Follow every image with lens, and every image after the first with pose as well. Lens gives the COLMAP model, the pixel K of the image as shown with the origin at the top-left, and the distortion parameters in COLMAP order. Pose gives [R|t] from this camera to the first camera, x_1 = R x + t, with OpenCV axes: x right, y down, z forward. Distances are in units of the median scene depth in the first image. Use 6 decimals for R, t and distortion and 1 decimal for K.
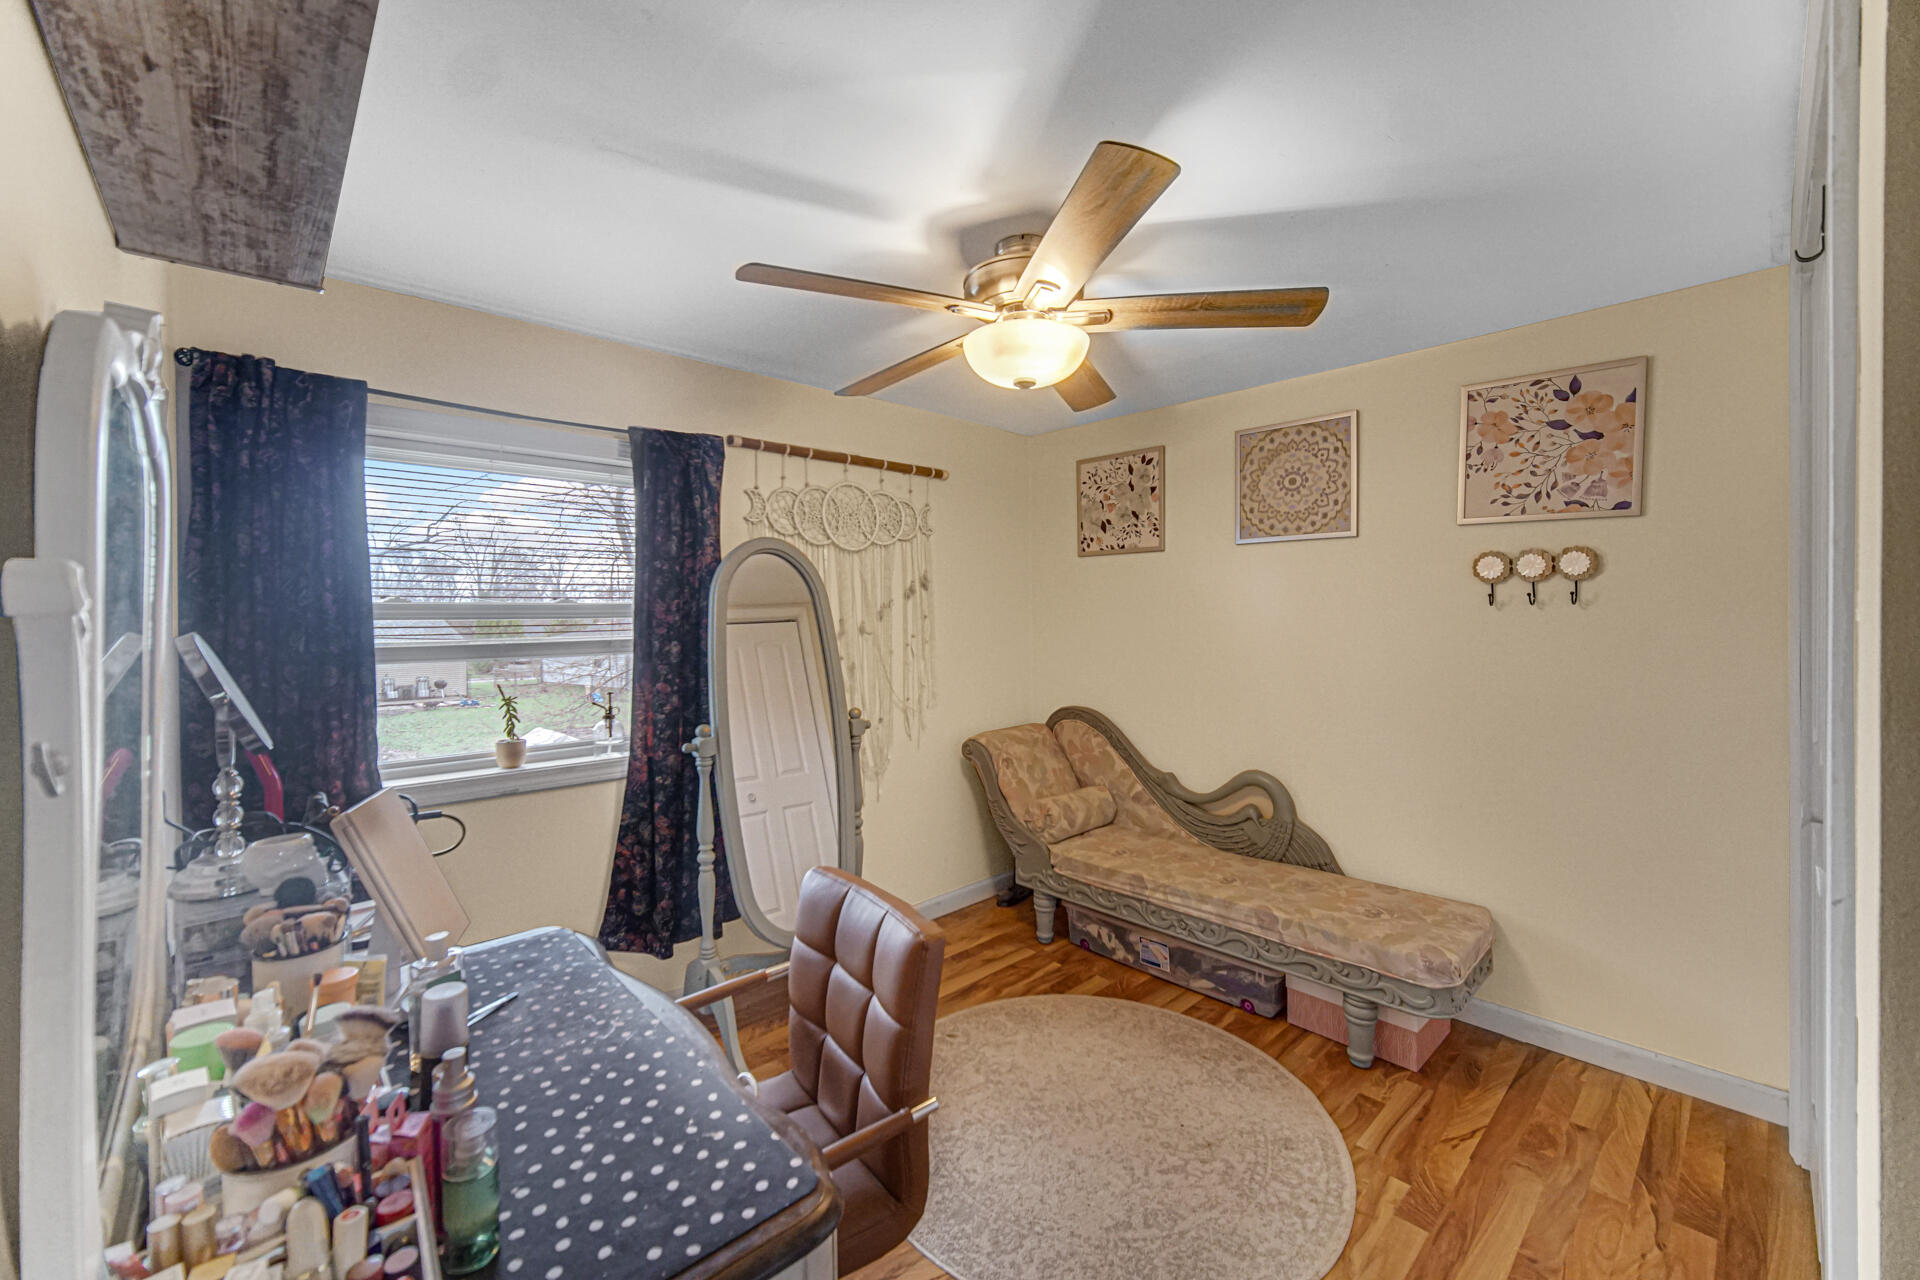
lens RADIAL K [[763.1, 0, 938.6], [0, 763.1, 618.4], [0, 0, 1]] dist [0.001295, -0.000351]
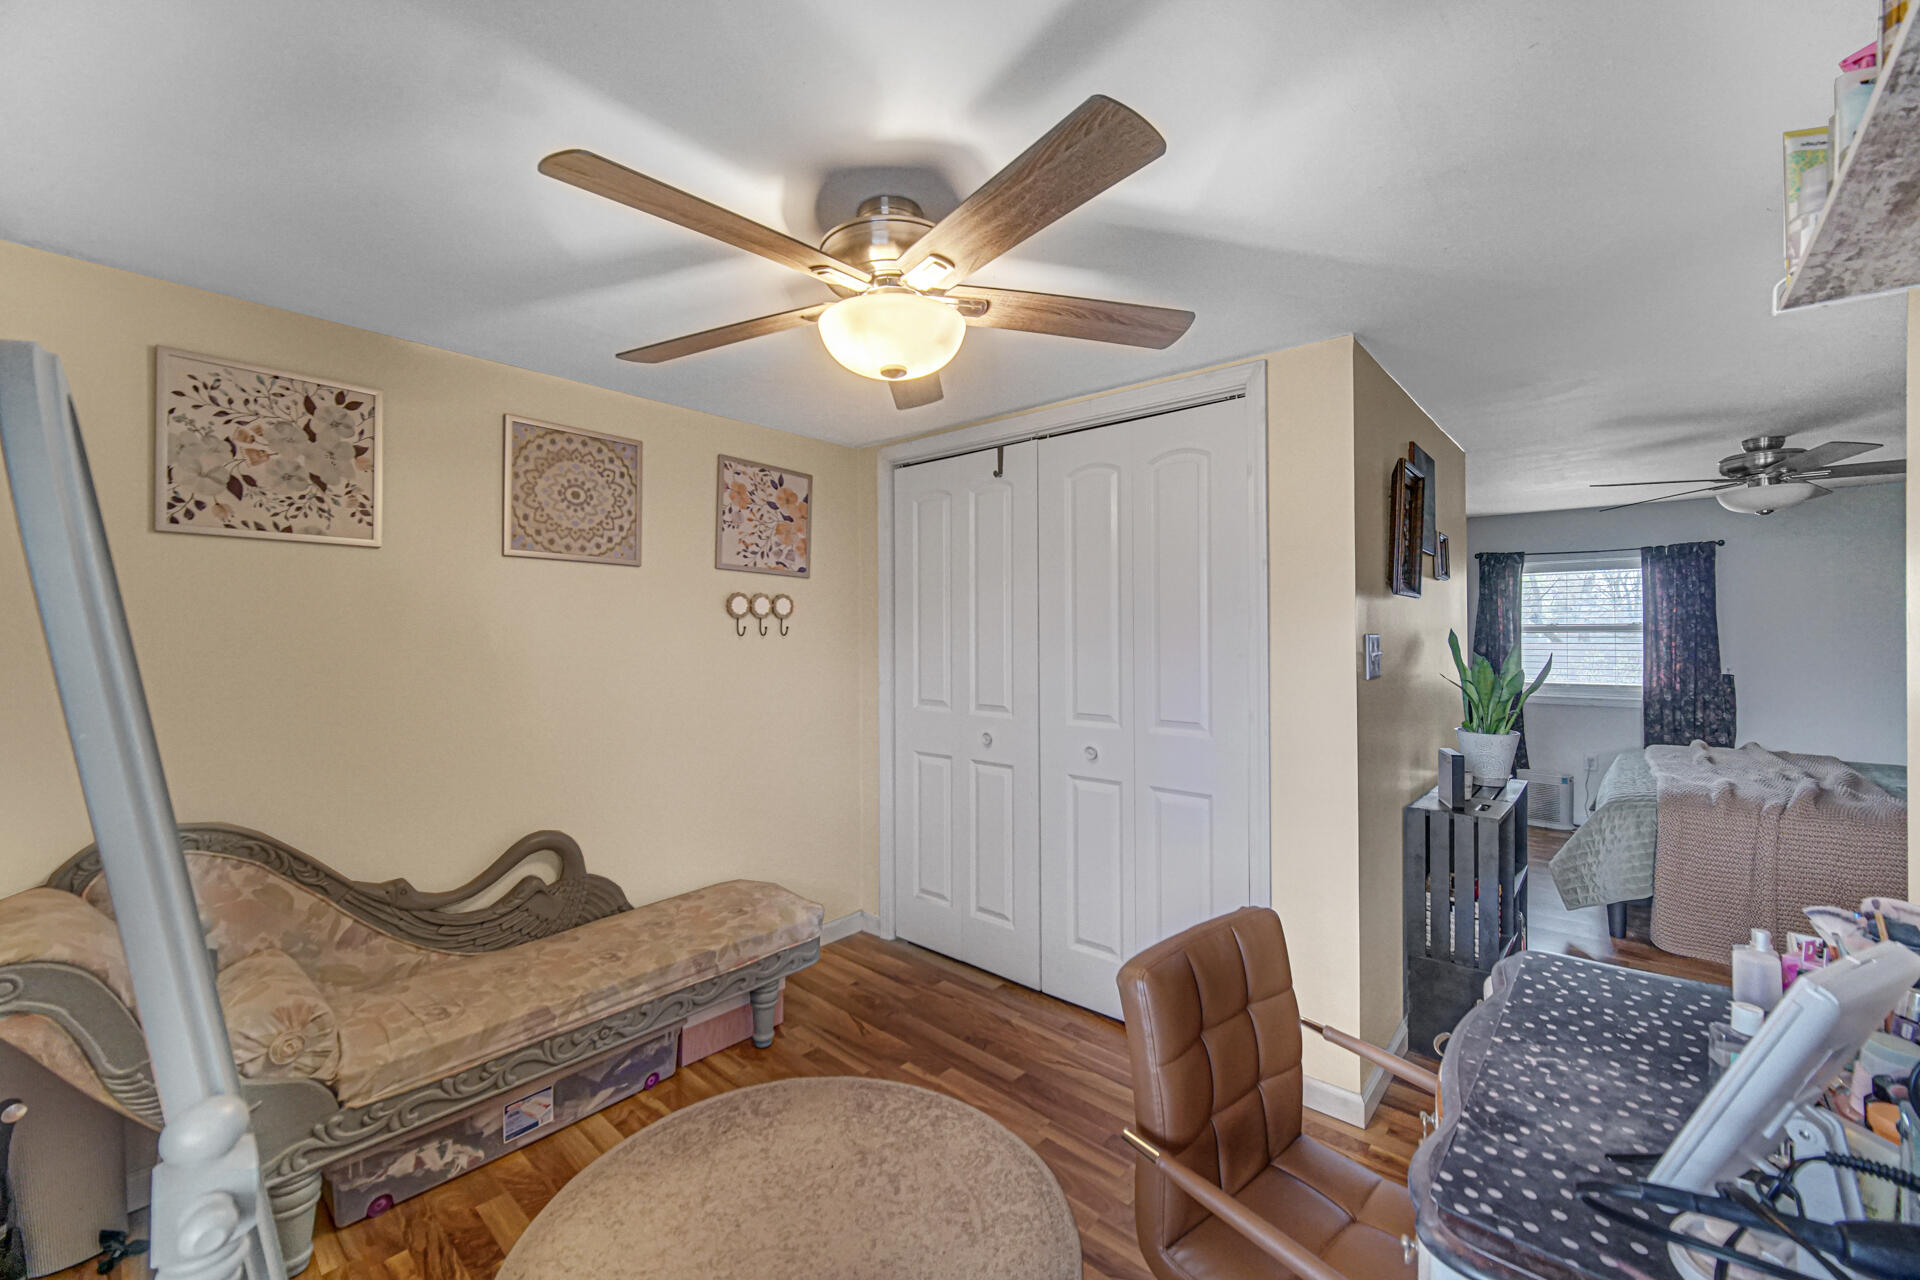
lens RADIAL K [[763.1, 0, 955.7], [0, 763.1, 629.4], [0, 0, 1]] dist [0.001295, -0.000351]
pose [[-0.102636, 0.018244, 0.994552, -0.486117], [0.009861, 0.999801, -0.017322, -0.001917], [-0.994670, 0.008029, -0.102795, 0.670957]]
